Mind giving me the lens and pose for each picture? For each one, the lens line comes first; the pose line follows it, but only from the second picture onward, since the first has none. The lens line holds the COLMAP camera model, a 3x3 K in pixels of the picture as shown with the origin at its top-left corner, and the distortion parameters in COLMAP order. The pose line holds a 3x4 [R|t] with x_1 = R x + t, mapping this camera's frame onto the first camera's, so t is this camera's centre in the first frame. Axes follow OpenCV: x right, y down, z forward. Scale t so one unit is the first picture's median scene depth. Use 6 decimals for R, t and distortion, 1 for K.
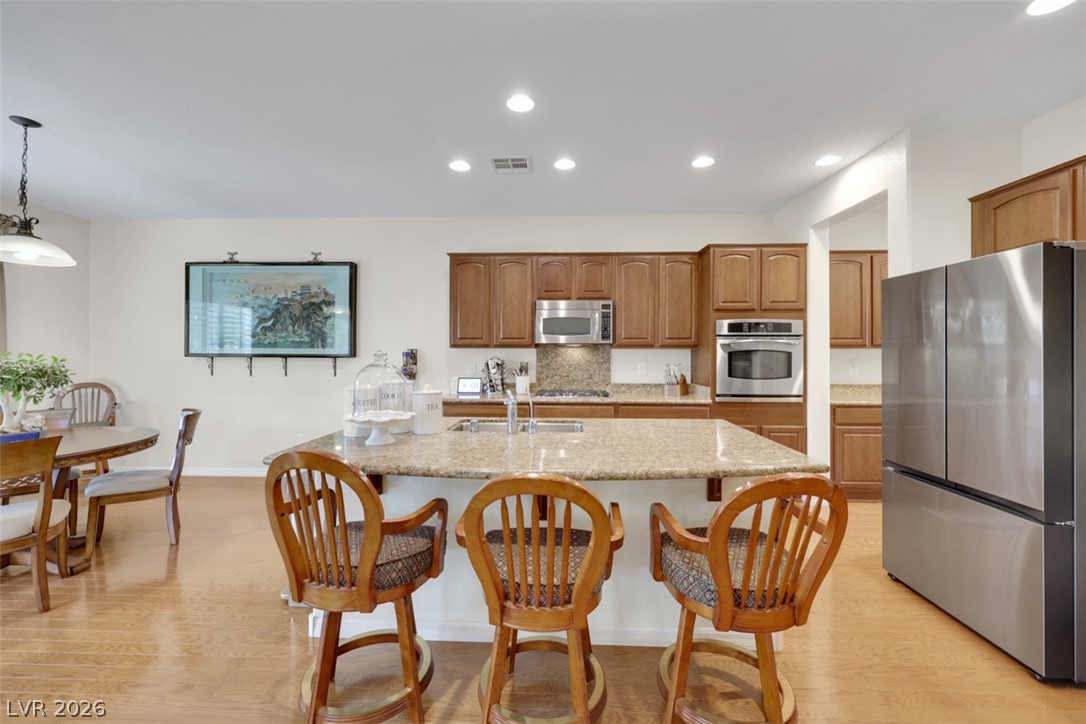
lens RADIAL K [[448.0, 0, 558.1], [0, 448.0, 352.7], [0, 0, 1]] dist [-0.001058, 0.000121]
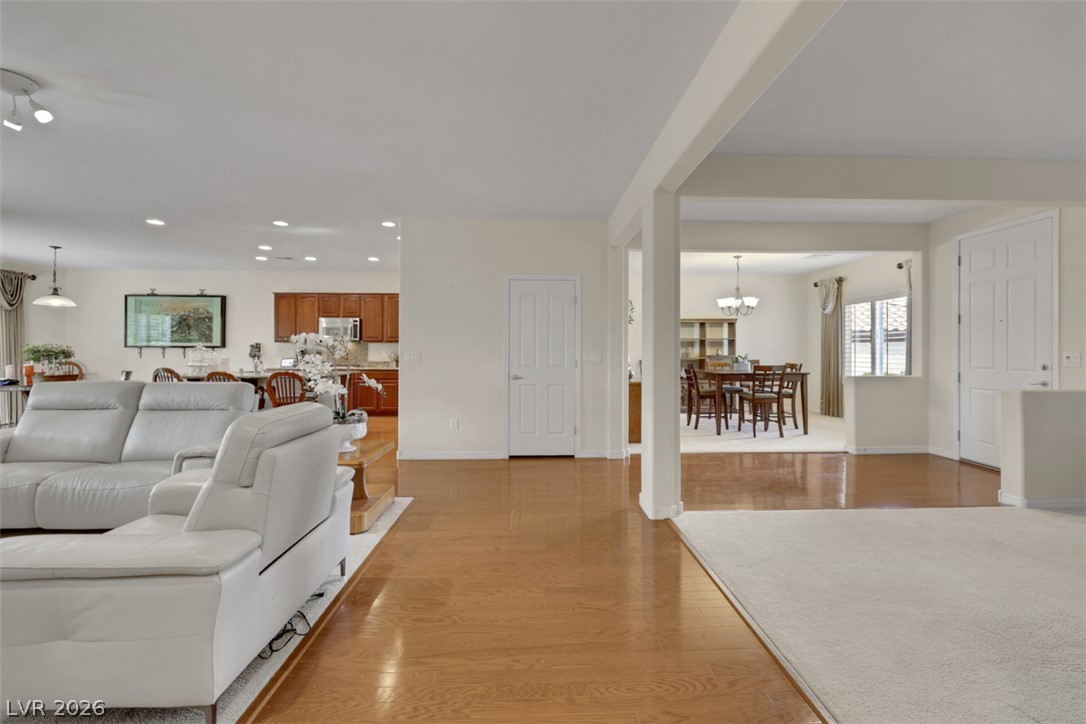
lens RADIAL K [[448.0, 0, 554.2], [0, 448.0, 347.9], [0, 0, 1]] dist [-0.001058, 0.000121]
pose [[0.996752, -0.000744, 0.080530, 0.766327], [0.000950, 0.999996, -0.002525, 0.018464], [-0.080528, 0.002593, 0.996749, -0.961624]]
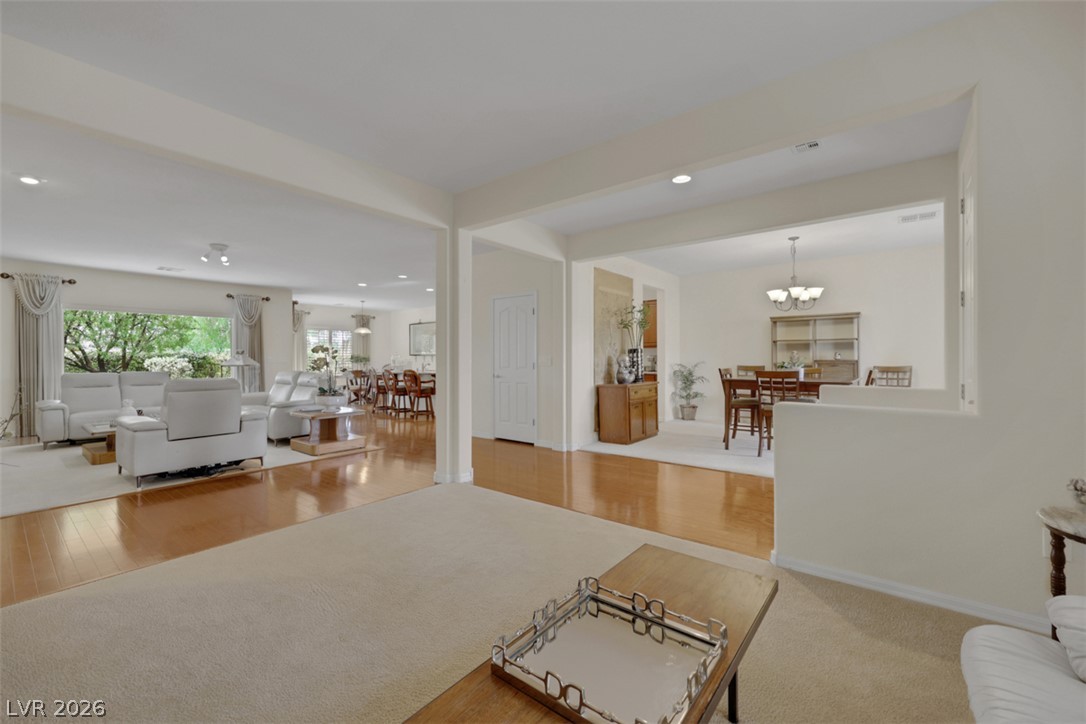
lens RADIAL K [[448.0, 0, 552.4], [0, 448.0, 358.4], [0, 0, 1]] dist [-0.001058, 0.000121]
pose [[0.808410, -0.005245, -0.588597, 1.751176], [0.005850, 0.999983, -0.000876, 0.035341], [0.588591, -0.002735, 0.808426, -0.878769]]
